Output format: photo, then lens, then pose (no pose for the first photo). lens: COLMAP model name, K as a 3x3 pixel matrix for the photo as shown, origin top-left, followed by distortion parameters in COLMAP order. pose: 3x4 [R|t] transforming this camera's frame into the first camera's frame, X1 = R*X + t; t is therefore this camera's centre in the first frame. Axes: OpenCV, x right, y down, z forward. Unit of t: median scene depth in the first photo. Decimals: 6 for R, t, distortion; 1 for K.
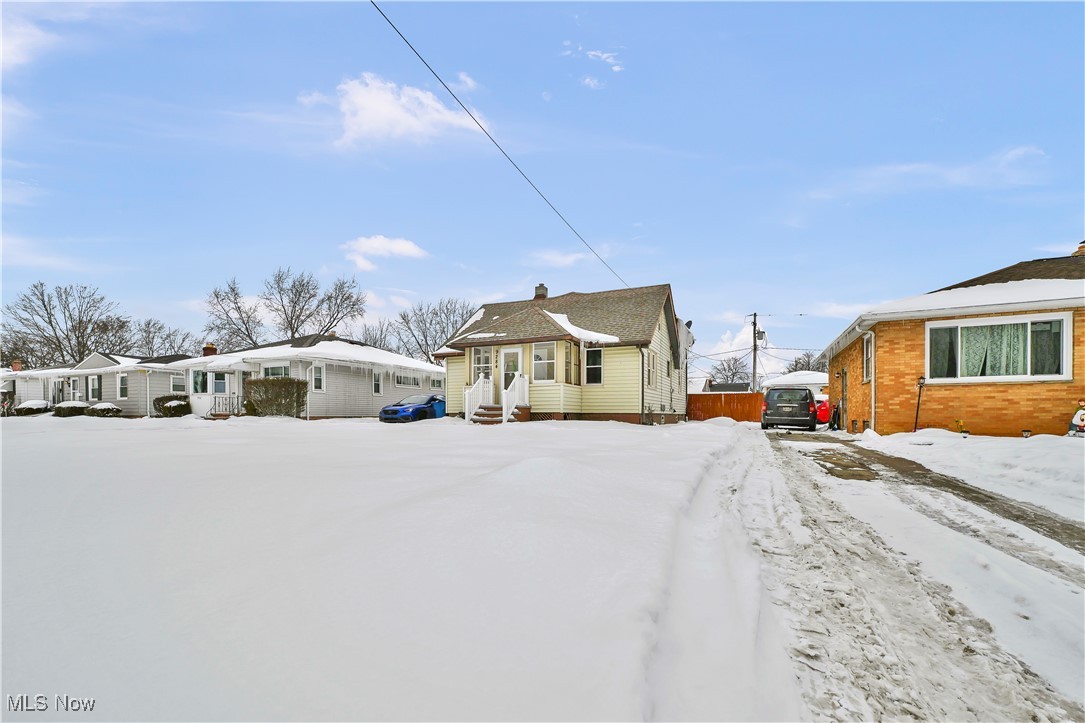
lens RADIAL K [[453.0, 0, 543.6], [0, 453.0, 417.2], [0, 0, 1]] dist [-0.000531, 0.000029]
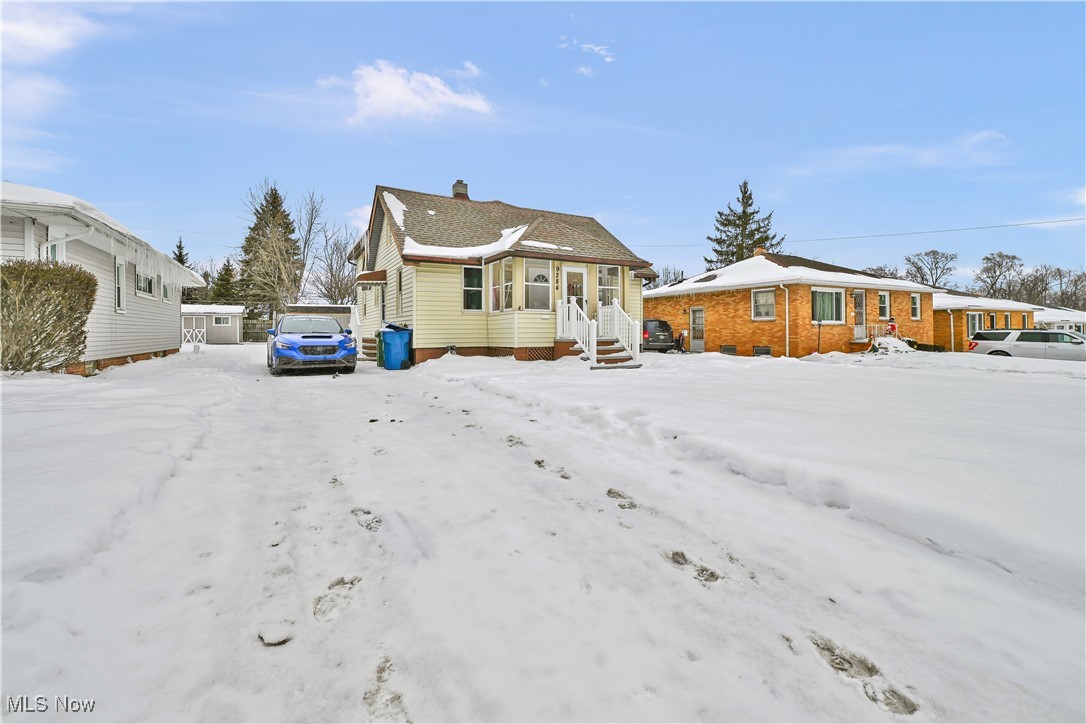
lens RADIAL K [[445.4, 0, 539.9], [0, 445.4, 335.4], [0, 0, 1]] dist [-0.001109, -0.000111]
pose [[0.601776, -0.010125, 0.798601, -0.718649], [0.008794, 0.999943, 0.006050, -0.034814], [-0.798617, 0.003382, 0.601830, 0.555489]]
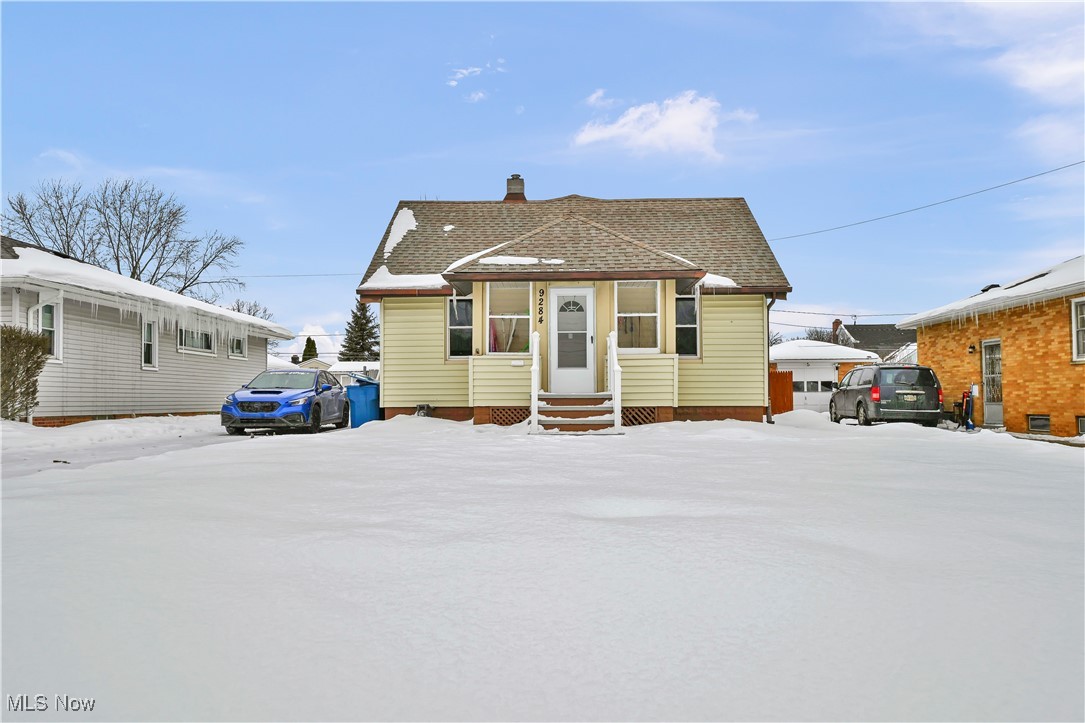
lens RADIAL K [[736.0, 0, 543.0], [0, 736.0, 384.8], [0, 0, 1]] dist [-0.002009, -0.000521]
pose [[0.924217, 0.002789, 0.381858, -0.423010], [0.007452, 0.999651, -0.025337, -0.014315], [-0.381795, 0.026262, 0.923874, 0.200839]]
